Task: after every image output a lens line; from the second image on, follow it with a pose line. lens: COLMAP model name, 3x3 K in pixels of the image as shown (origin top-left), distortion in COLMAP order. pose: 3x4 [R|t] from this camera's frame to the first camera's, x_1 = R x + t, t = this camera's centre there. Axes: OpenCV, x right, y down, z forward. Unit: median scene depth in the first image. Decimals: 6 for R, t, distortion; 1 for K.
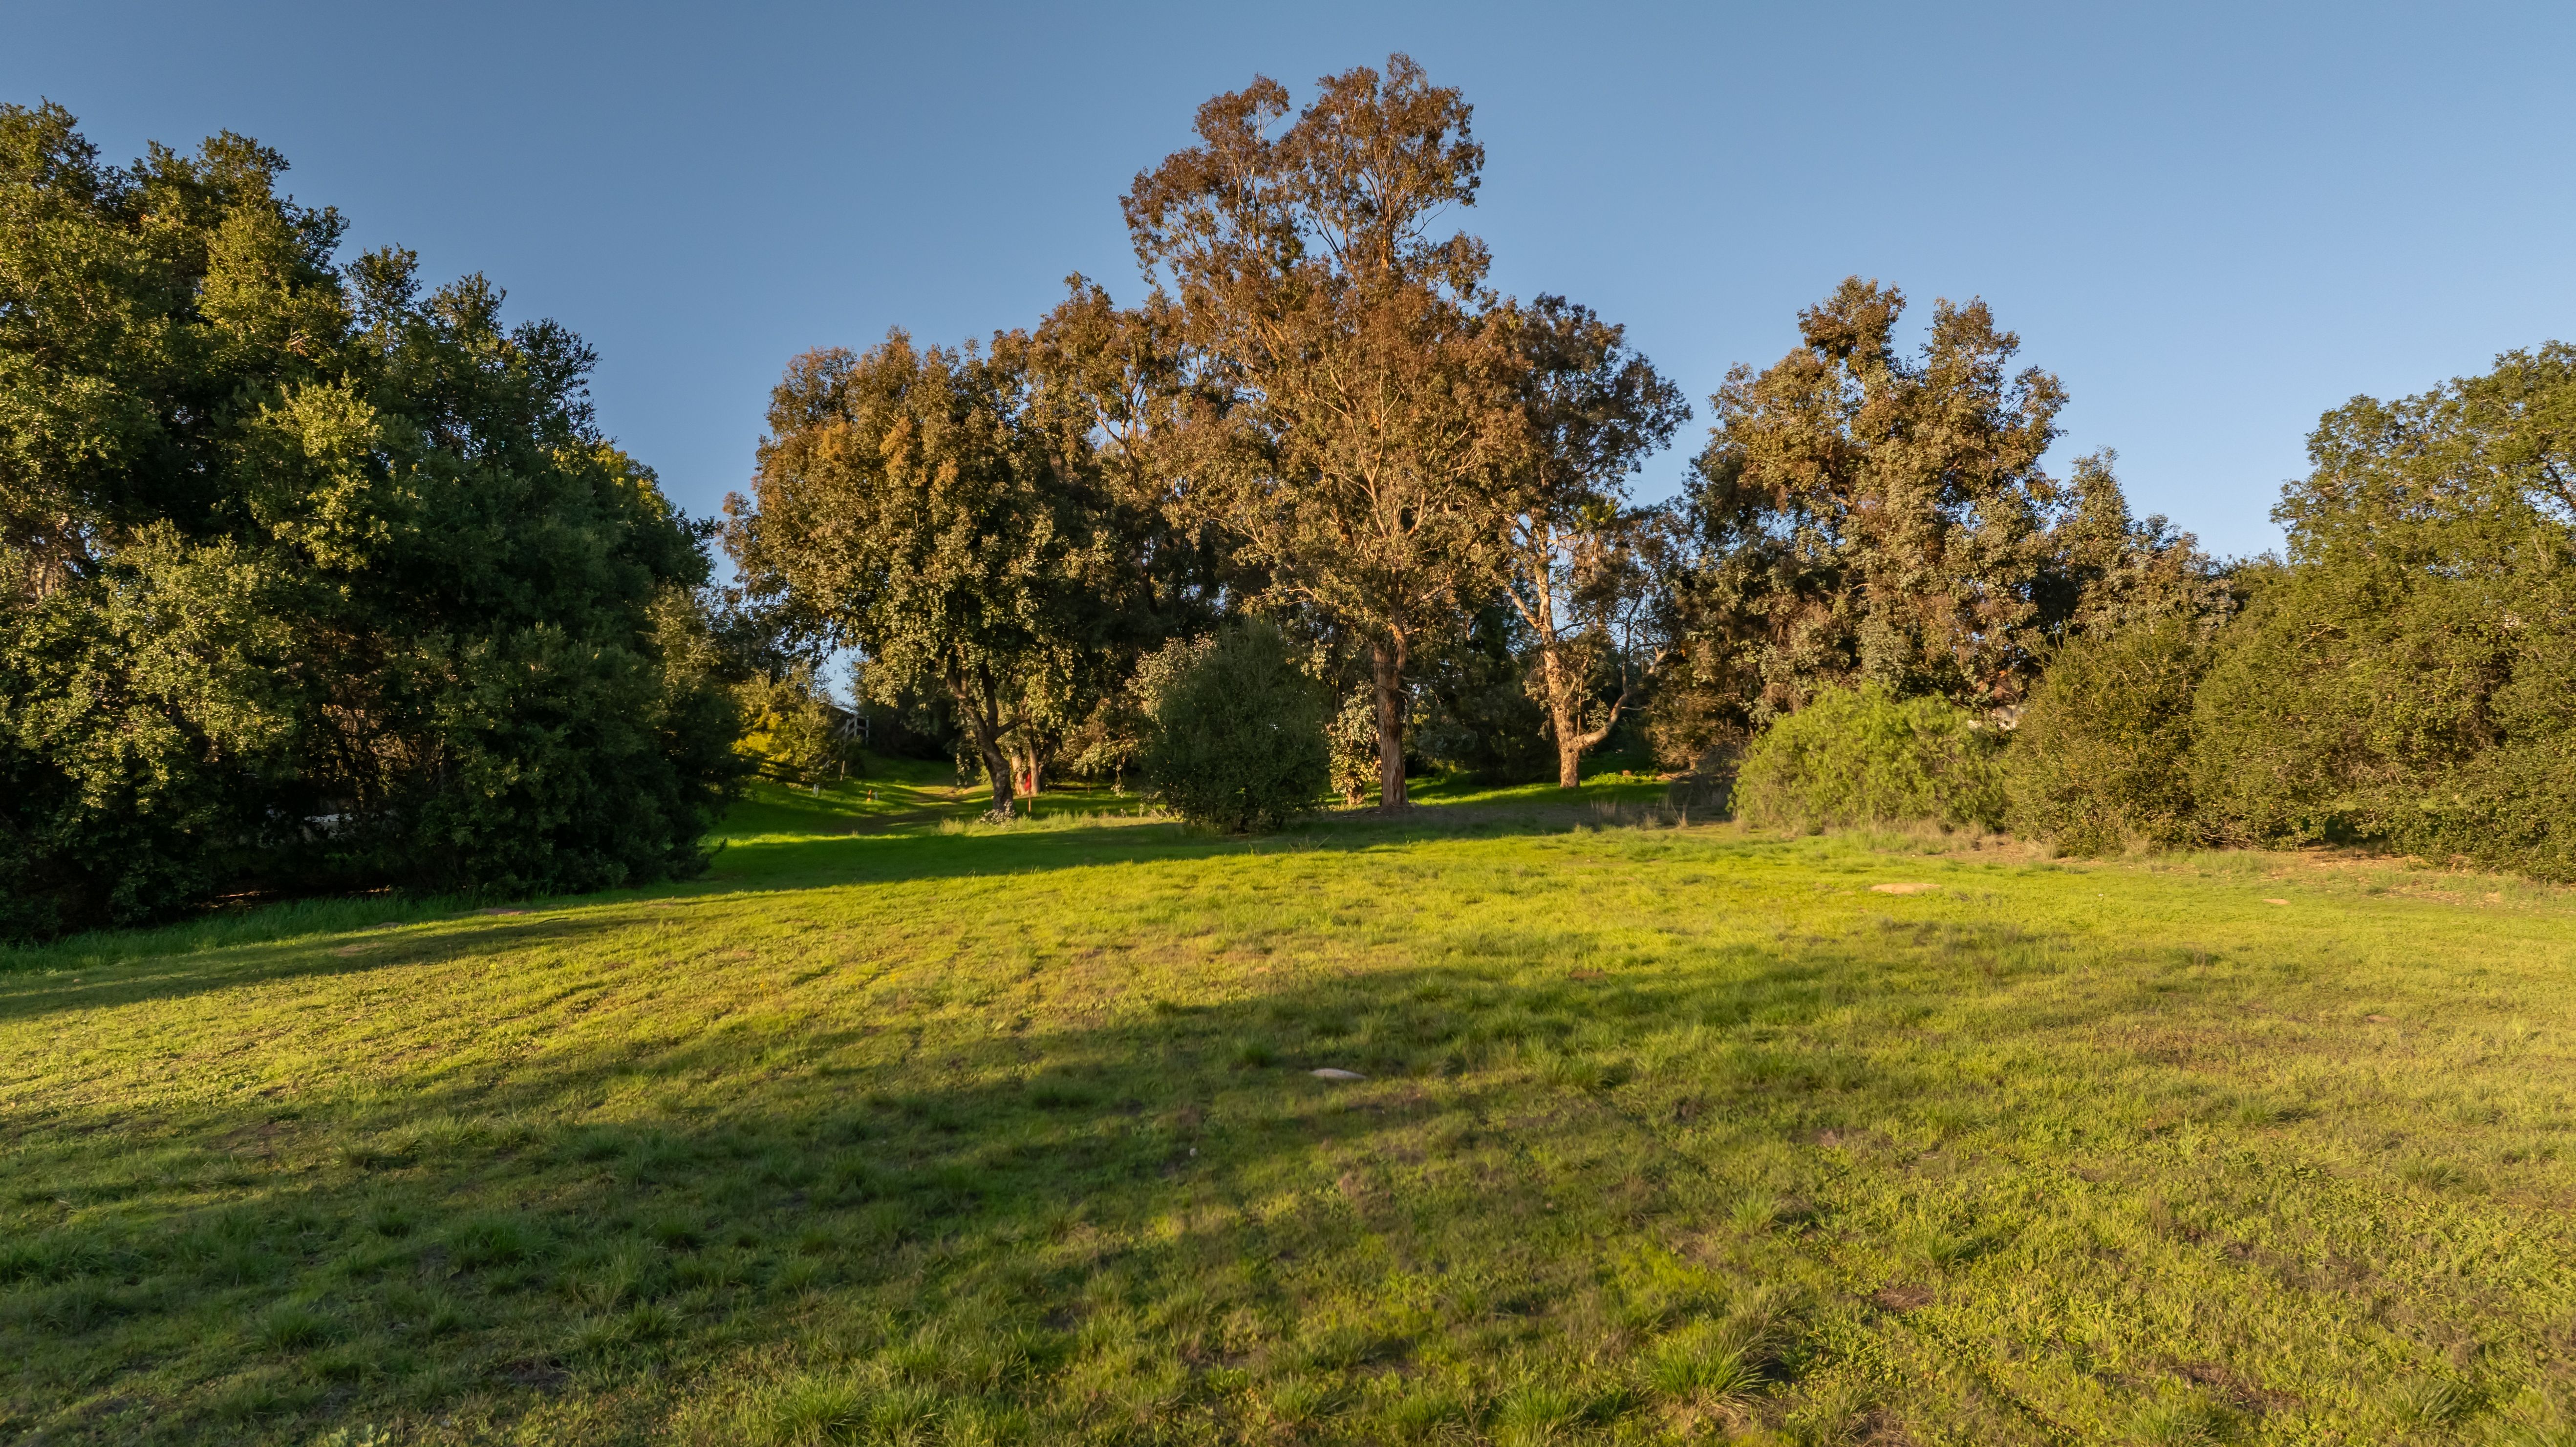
lens RADIAL K [[1822.1, 0, 1306.4], [0, 1822.1, 710.0], [0, 0, 1]] dist [-0.020720, 0.021901]
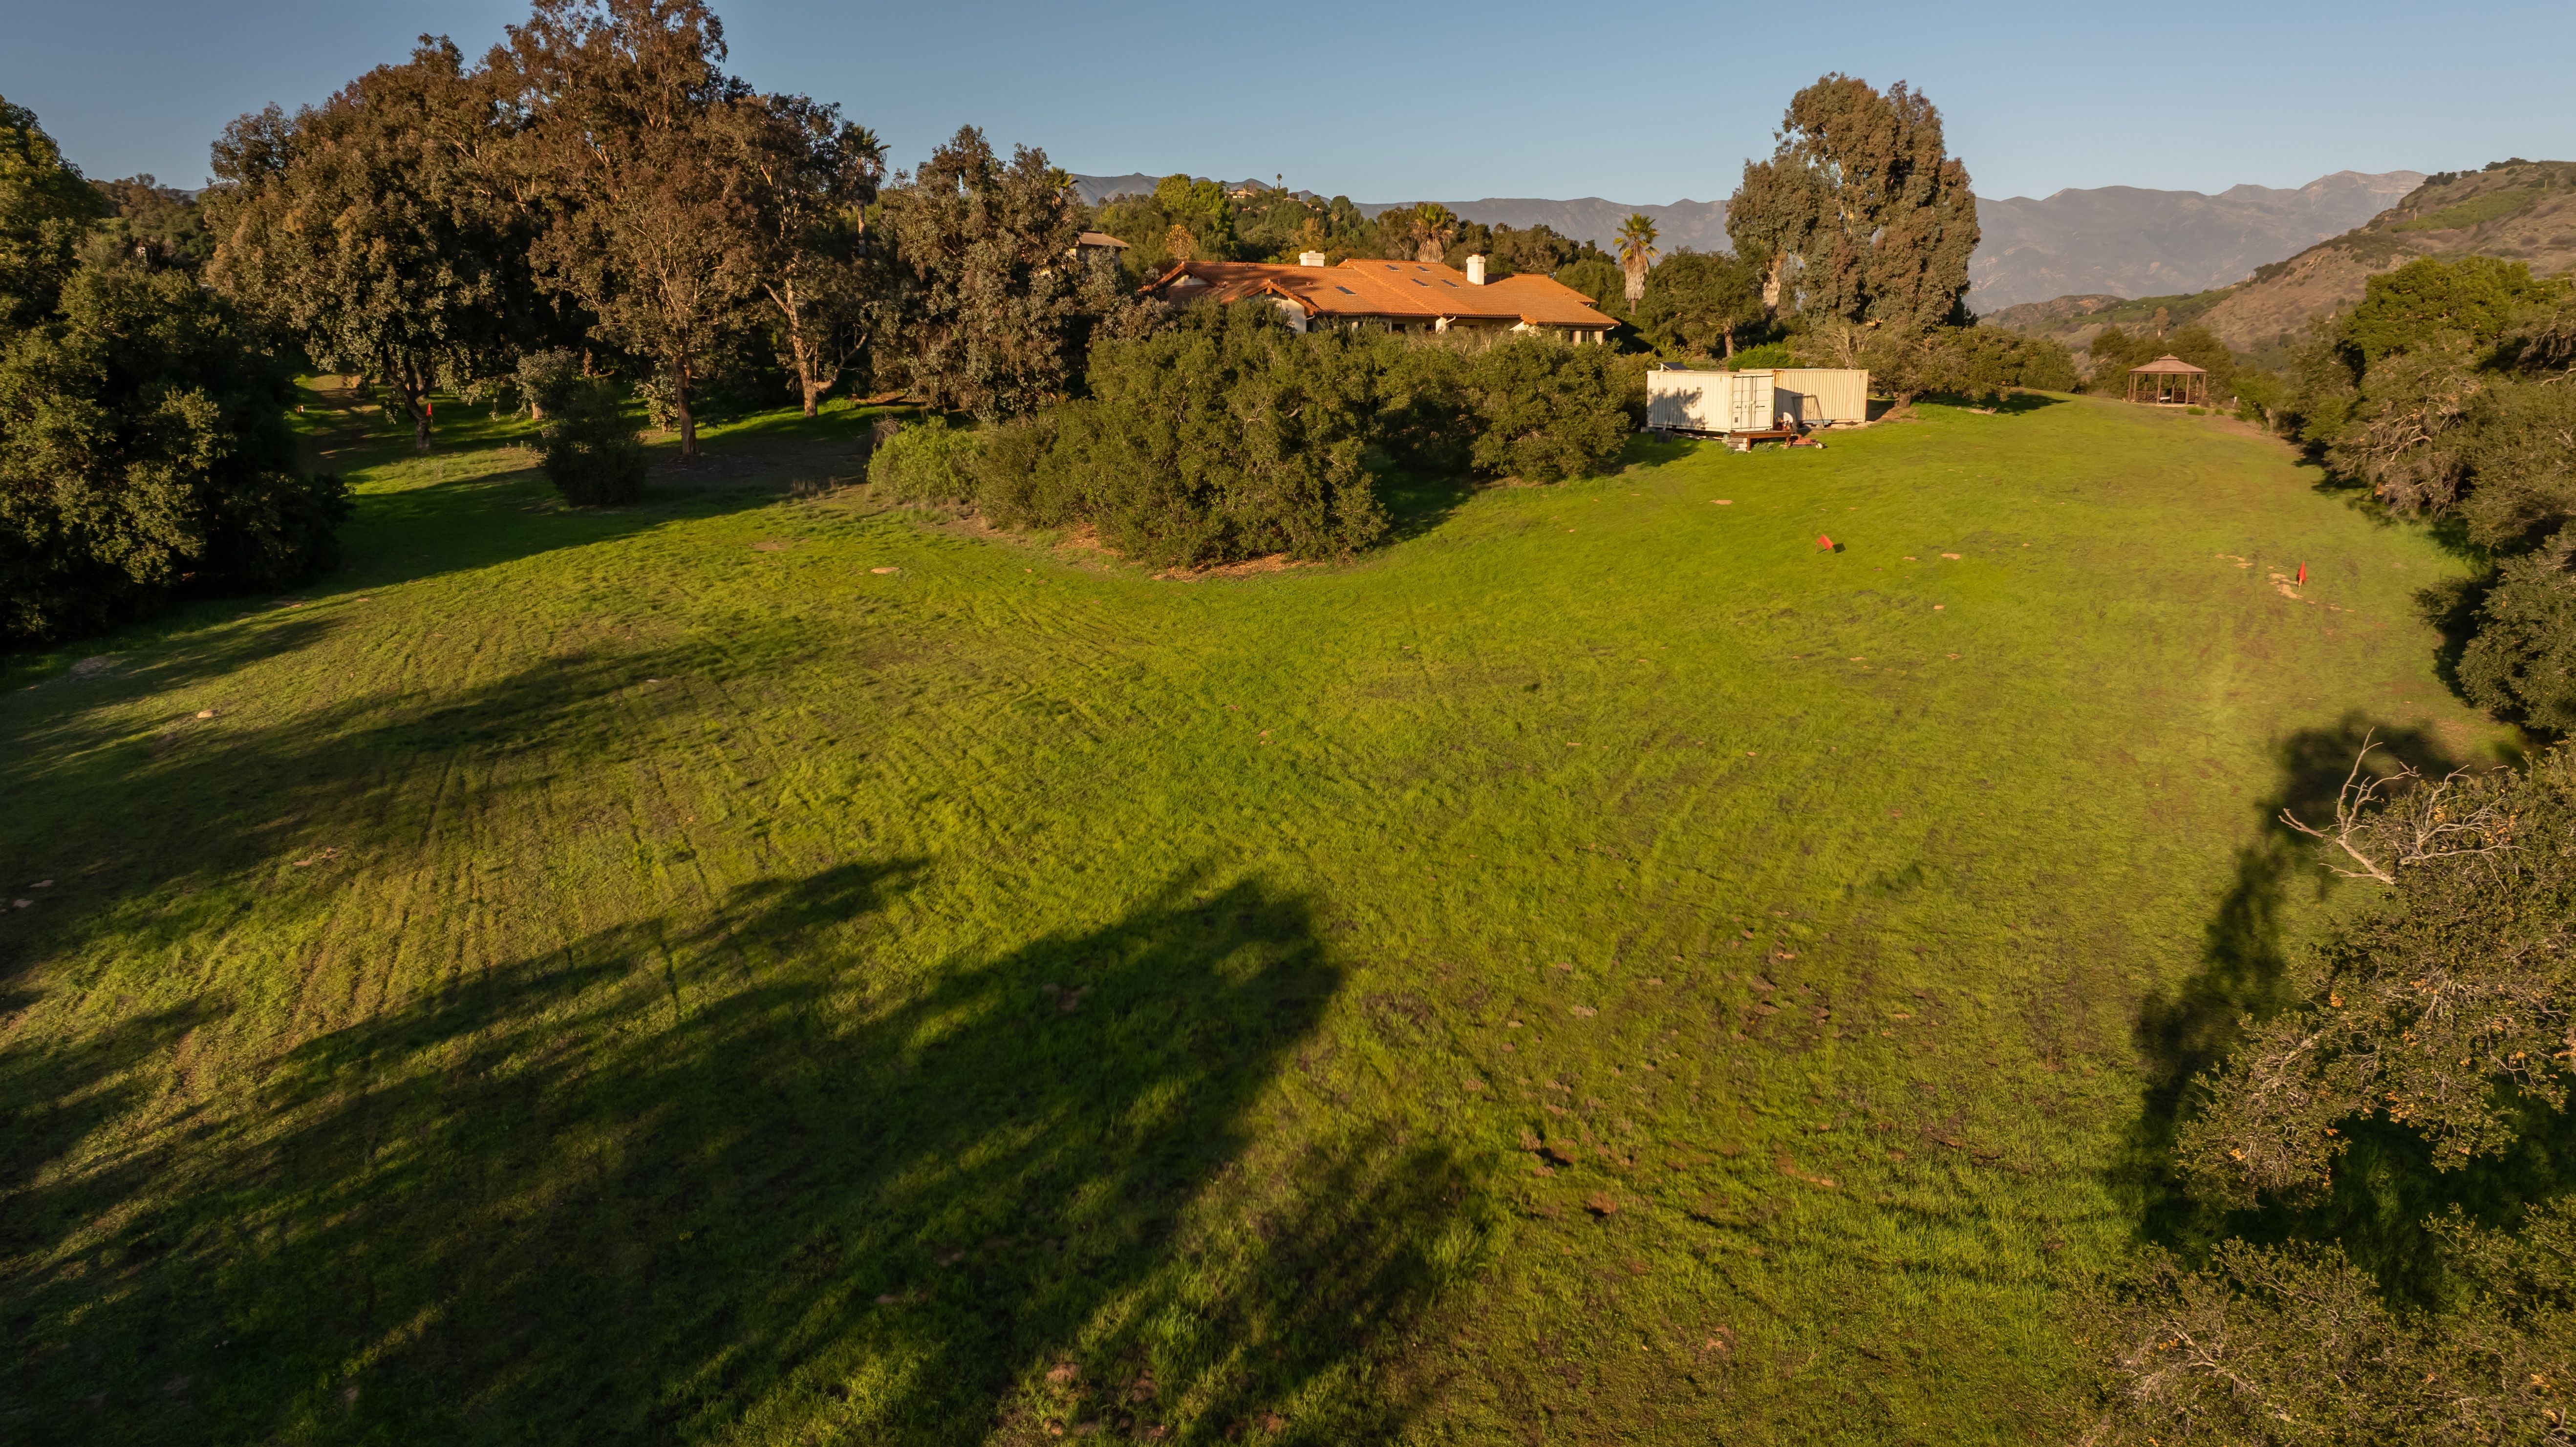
lens RADIAL K [[1822.1, 0, 1284.3], [0, 1822.1, 713.9], [0, 0, 1]] dist [-0.020720, 0.021901]
pose [[0.943080, -0.060309, 0.327053, 0.001248], [-0.042748, 0.953279, 0.299053, -0.238362], [-0.329809, -0.296012, 0.896439, -0.739639]]
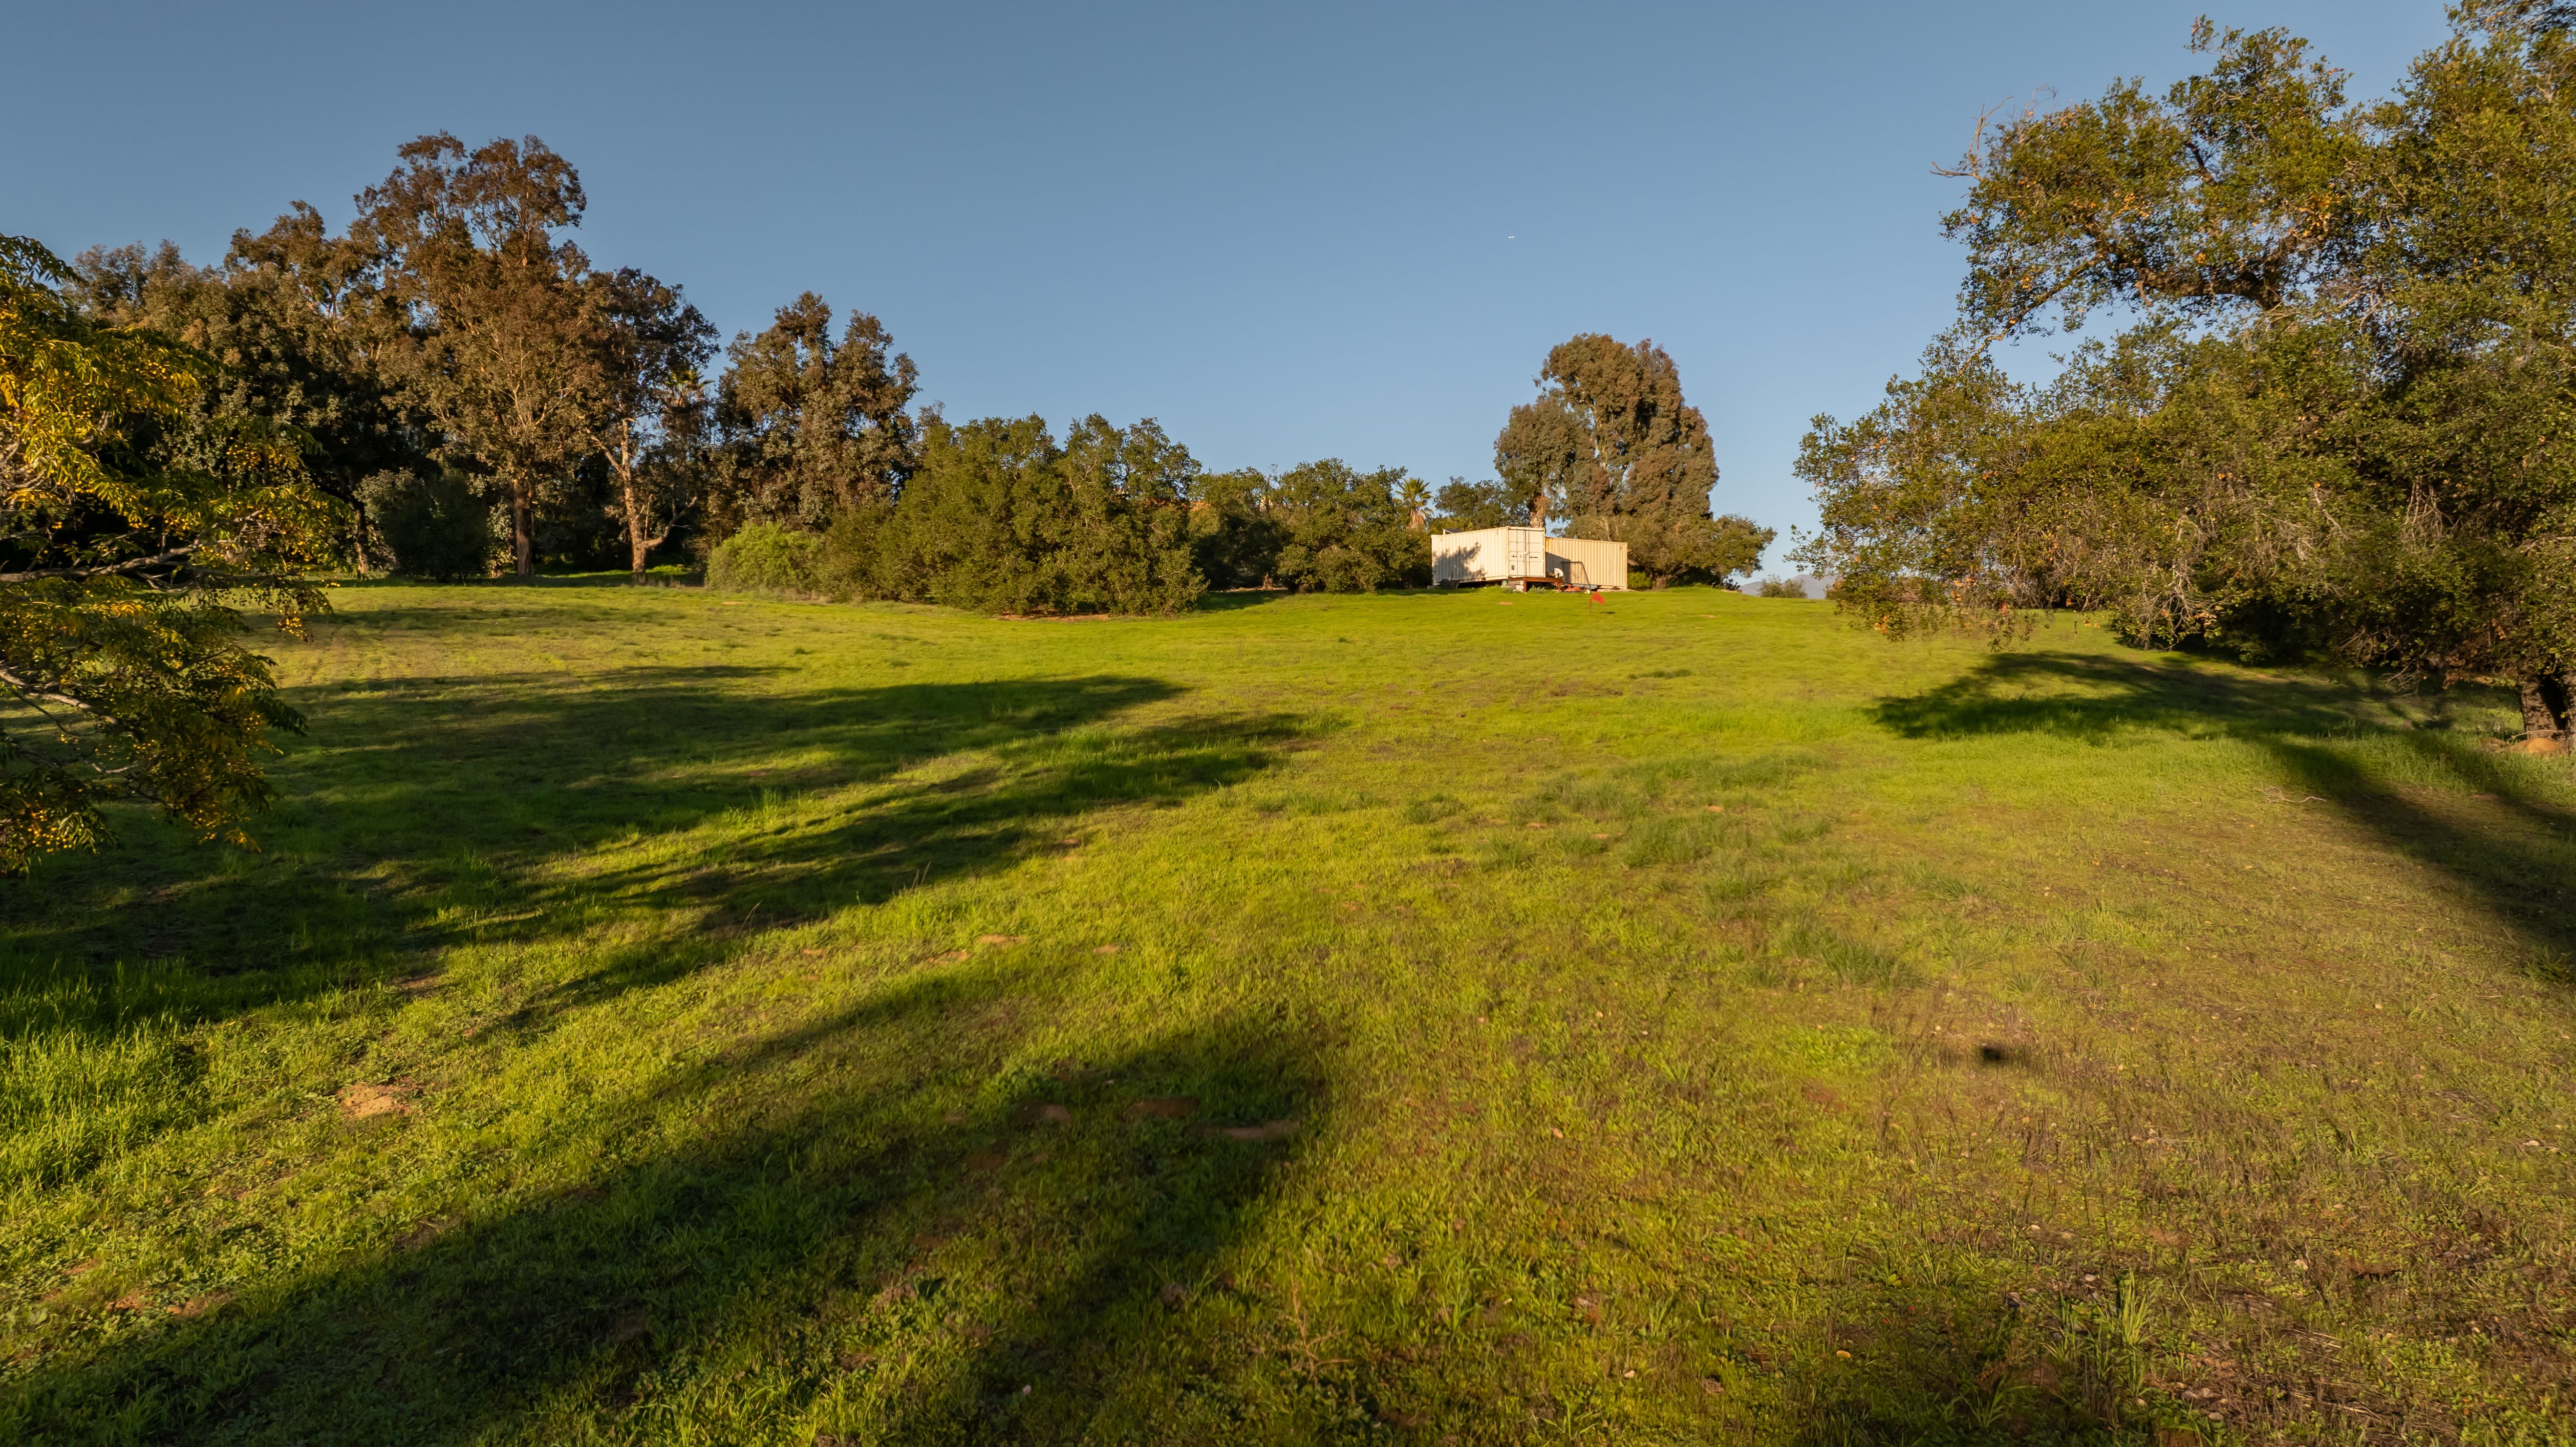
lens RADIAL K [[1822.1, 0, 1275.8], [0, 1822.1, 755.7], [0, 0, 1]] dist [-0.020720, 0.021901]
pose [[0.898922, 0.002931, 0.438099, -0.066861], [-0.059058, 0.991661, 0.114546, -0.017752], [-0.434110, -0.128841, 0.891599, -0.863093]]
